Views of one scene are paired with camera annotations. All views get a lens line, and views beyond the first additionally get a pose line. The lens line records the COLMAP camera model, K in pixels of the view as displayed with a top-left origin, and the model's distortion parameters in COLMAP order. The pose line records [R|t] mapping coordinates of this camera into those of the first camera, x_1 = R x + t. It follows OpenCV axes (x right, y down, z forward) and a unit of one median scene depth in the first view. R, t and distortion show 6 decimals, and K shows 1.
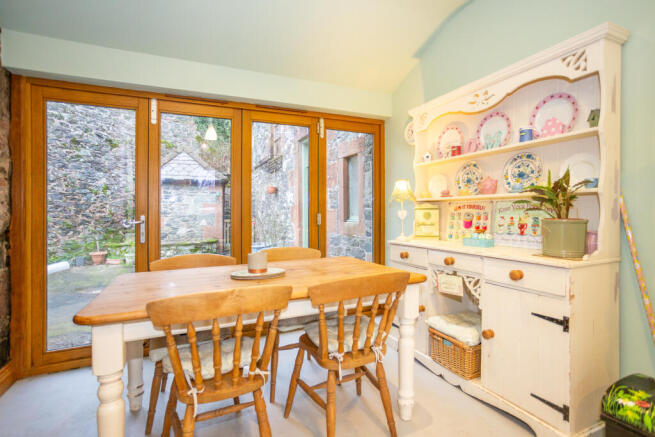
lens RADIAL K [[318.8, 0, 331.3], [0, 318.8, 208.7], [0, 0, 1]] dist [-0.036466, 0.014056]
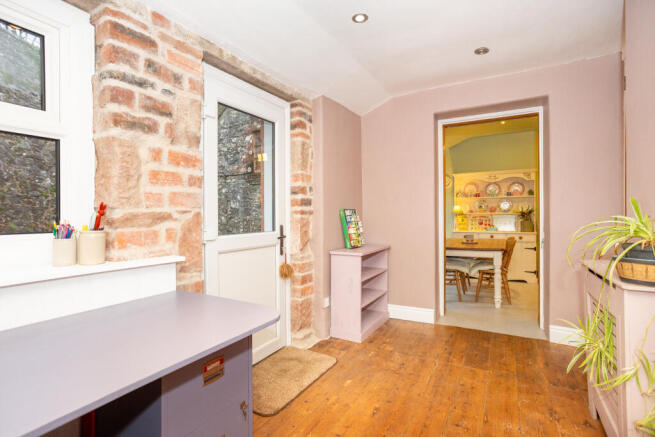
lens RADIAL K [[318.8, 0, 327.6], [0, 318.8, 215.7], [0, 0, 1]] dist [-0.036466, 0.014056]
pose [[0.809935, 0.000509, 0.586519, -0.669360], [-0.006331, 0.999949, 0.007875, -0.008674], [-0.586485, -0.010092, 0.809897, -0.117909]]
